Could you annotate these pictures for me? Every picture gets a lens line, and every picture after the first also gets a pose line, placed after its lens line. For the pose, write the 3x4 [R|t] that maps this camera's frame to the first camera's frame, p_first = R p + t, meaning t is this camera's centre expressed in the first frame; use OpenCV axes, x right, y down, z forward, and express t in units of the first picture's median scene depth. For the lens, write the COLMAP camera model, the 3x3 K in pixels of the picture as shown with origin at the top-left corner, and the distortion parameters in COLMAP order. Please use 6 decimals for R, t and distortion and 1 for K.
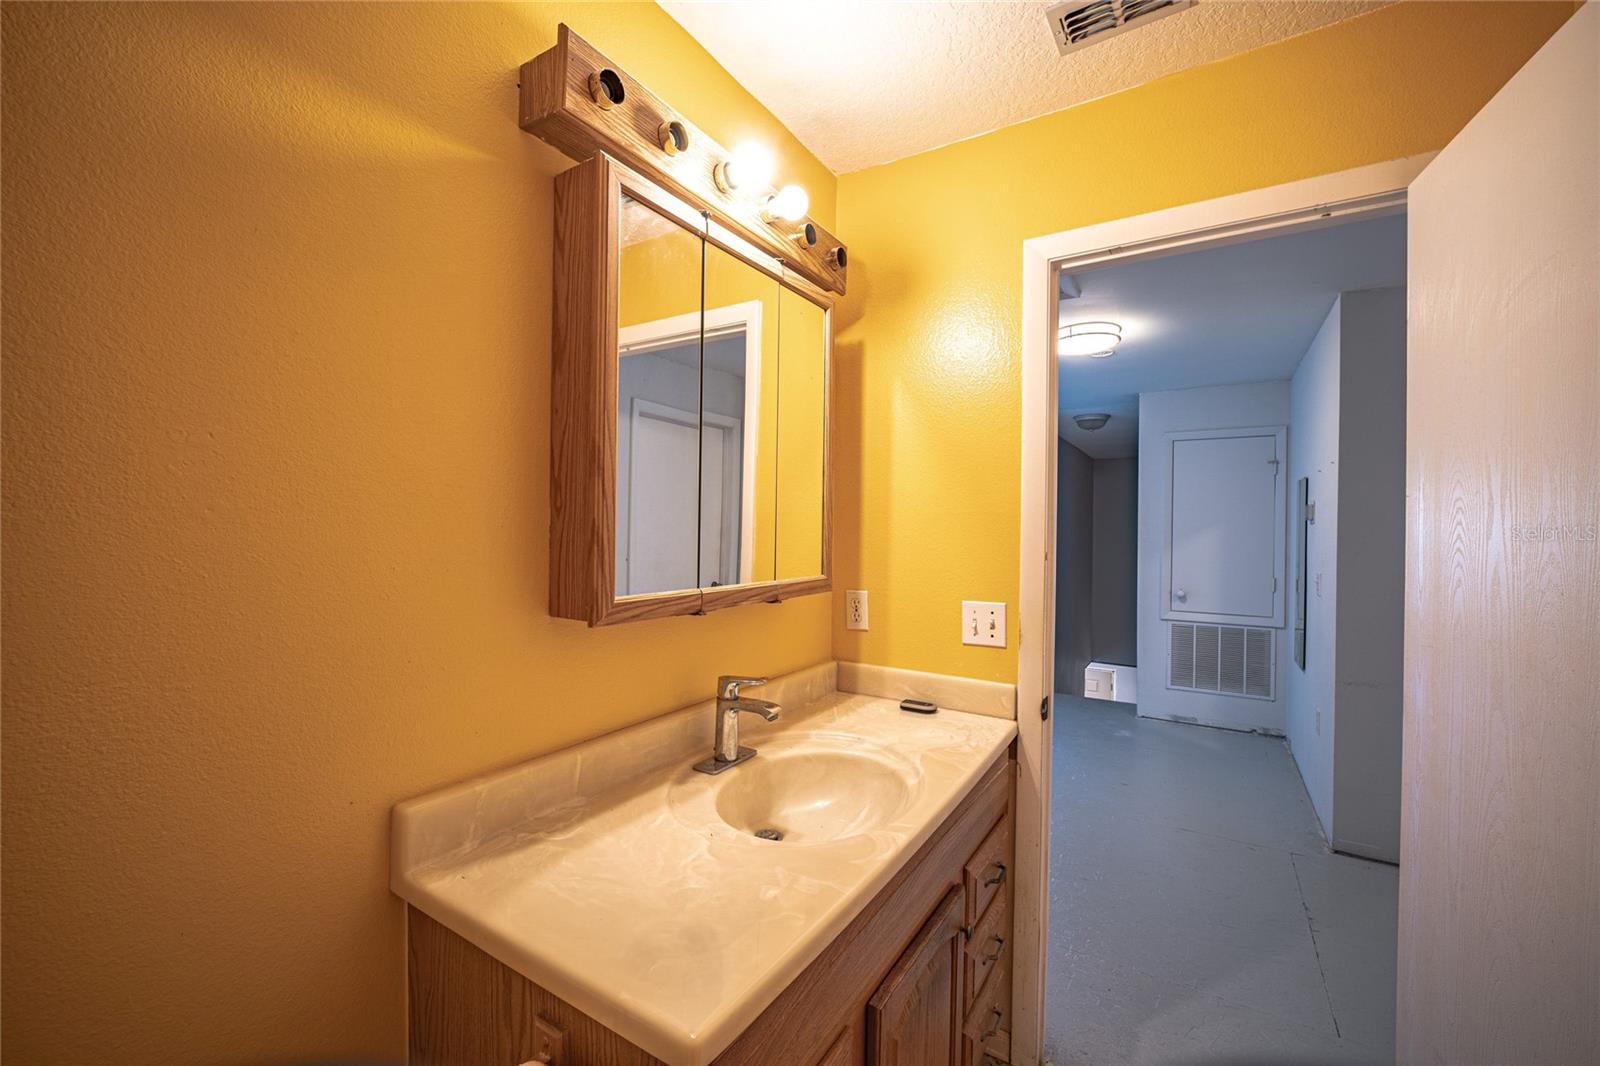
lens RADIAL K [[645.3, 0, 794.3], [0, 645.3, 535.2], [0, 0, 1]] dist [-0.022130, 0.004633]
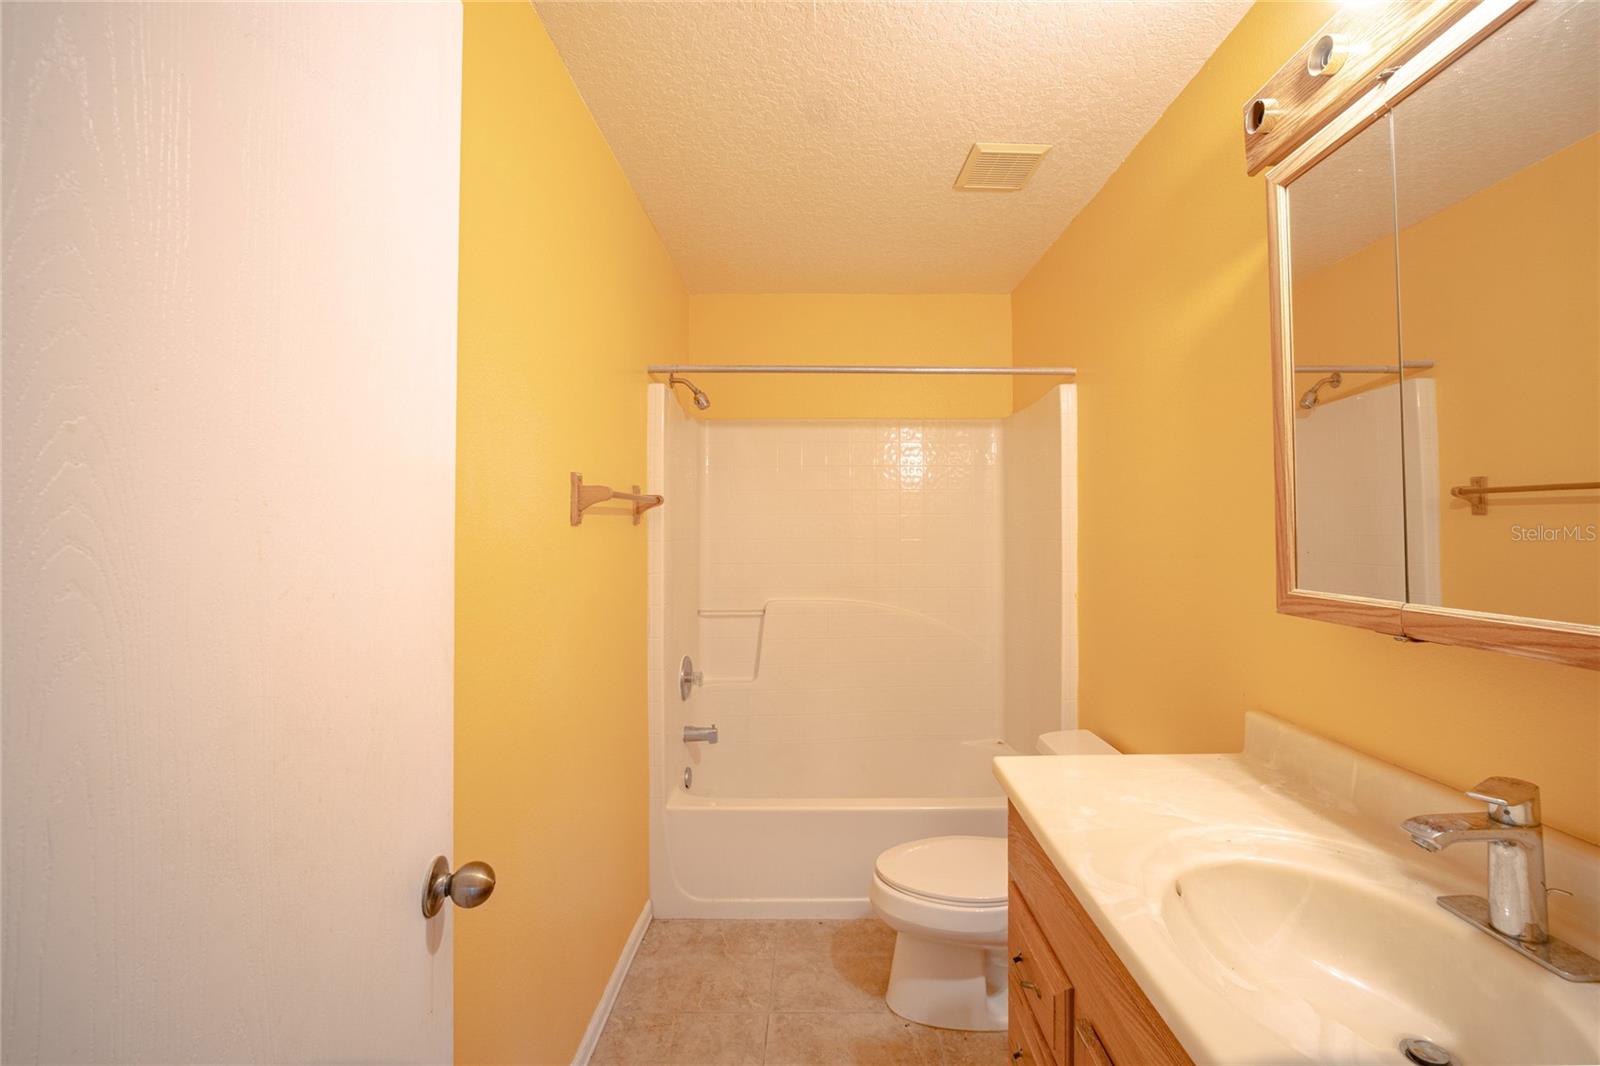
lens RADIAL K [[645.3, 0, 803.3], [0, 645.3, 525.6], [0, 0, 1]] dist [-0.022130, 0.004633]
pose [[-0.855616, -0.012378, -0.517464, 0.858859], [-0.010959, 0.999923, -0.005799, 0.012182], [0.517496, 0.000710, -0.855686, 1.406648]]
